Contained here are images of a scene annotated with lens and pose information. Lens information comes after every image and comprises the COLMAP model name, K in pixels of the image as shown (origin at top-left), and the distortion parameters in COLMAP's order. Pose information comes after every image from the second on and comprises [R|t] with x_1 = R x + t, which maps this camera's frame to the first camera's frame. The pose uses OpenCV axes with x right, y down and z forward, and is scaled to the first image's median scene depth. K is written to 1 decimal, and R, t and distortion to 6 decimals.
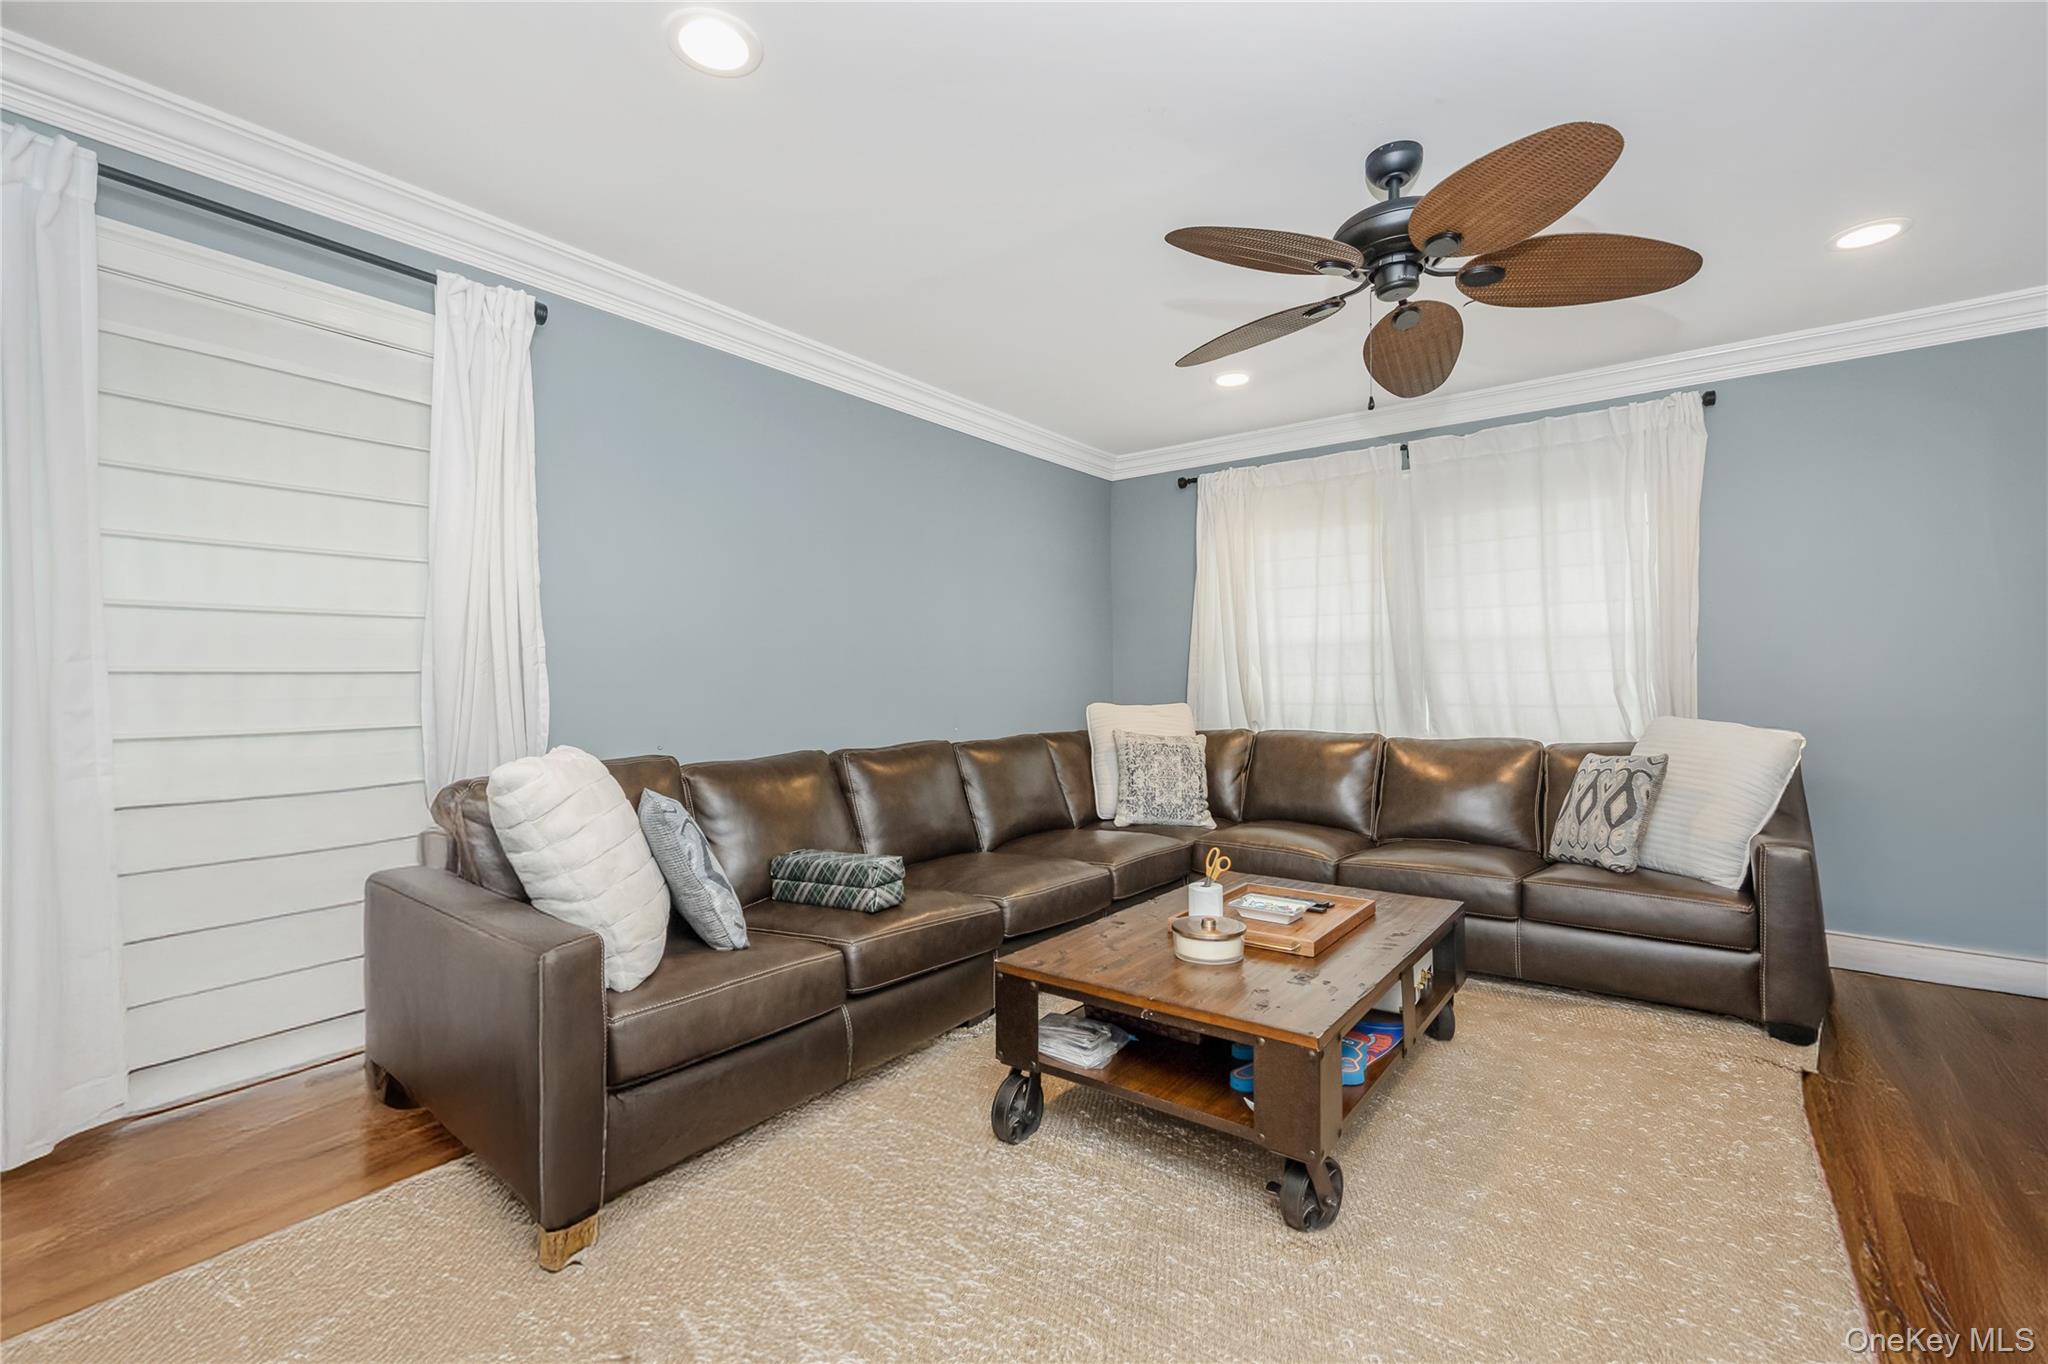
lens RADIAL K [[860.9, 0, 1027.1], [0, 860.9, 689.5], [0, 0, 1]] dist [-0.009622, -0.000297]
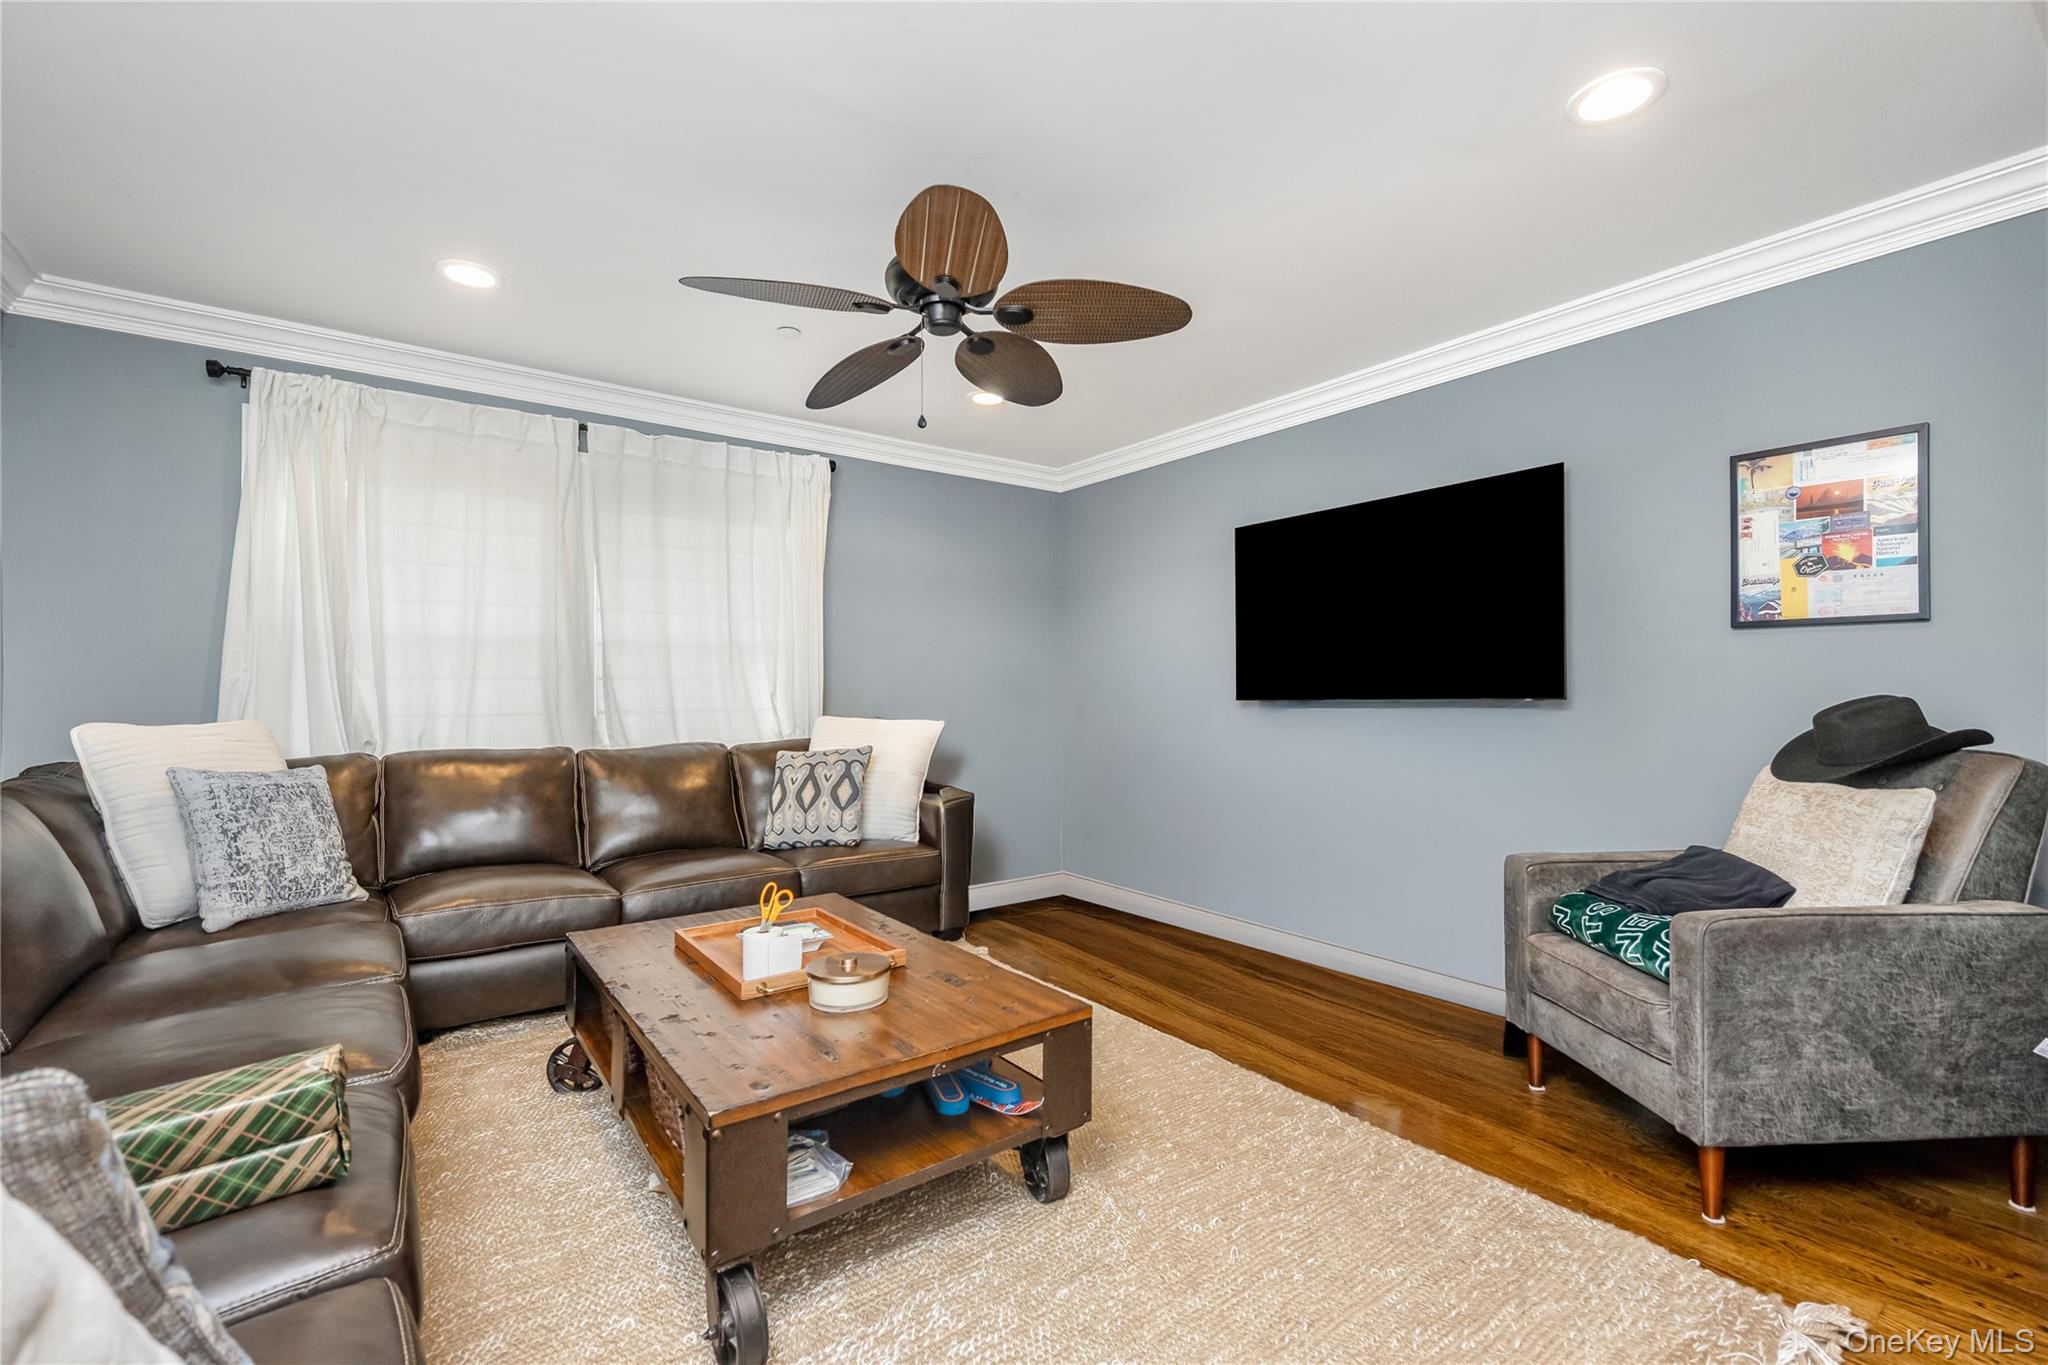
lens RADIAL K [[875.9, 0, 1024.0], [0, 875.9, 682.5], [0, 0, 1]] dist [-0.001060, 0.000064]
pose [[0.286754, 0.011423, 0.957936, -0.342873], [0.006338, 0.999884, -0.013821, 0.001477], [-0.957983, 0.010035, 0.286649, 0.332520]]
